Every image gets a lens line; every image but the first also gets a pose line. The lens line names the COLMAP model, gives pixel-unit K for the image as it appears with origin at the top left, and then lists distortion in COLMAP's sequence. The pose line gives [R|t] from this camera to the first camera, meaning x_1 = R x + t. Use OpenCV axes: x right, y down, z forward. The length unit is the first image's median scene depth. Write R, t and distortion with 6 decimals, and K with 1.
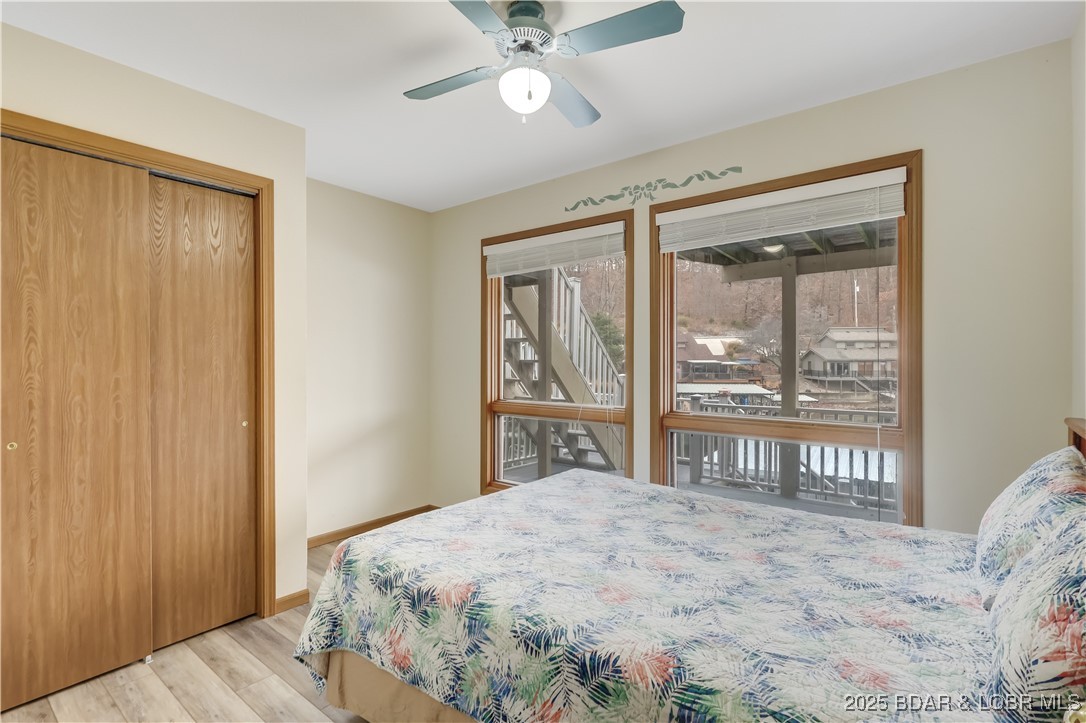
lens RADIAL K [[518.2, 0, 543.5], [0, 518.2, 362.8], [0, 0, 1]] dist [0.000009, 0.000233]
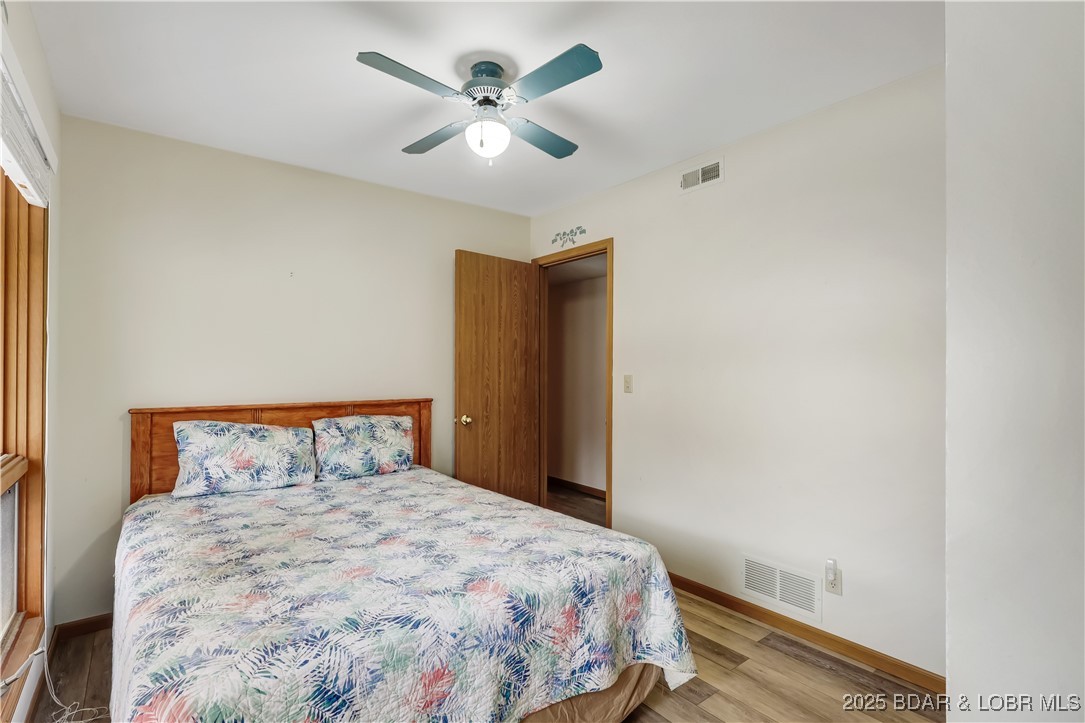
lens RADIAL K [[517.8, 0, 543.0], [0, 517.8, 362.8], [0, 0, 1]] dist [0.000009, 0.000233]
pose [[-0.974629, -0.001172, 0.223824, -0.258645], [-0.001598, 0.999997, -0.001724, -0.011593], [-0.223821, -0.002038, -0.974628, 1.312470]]
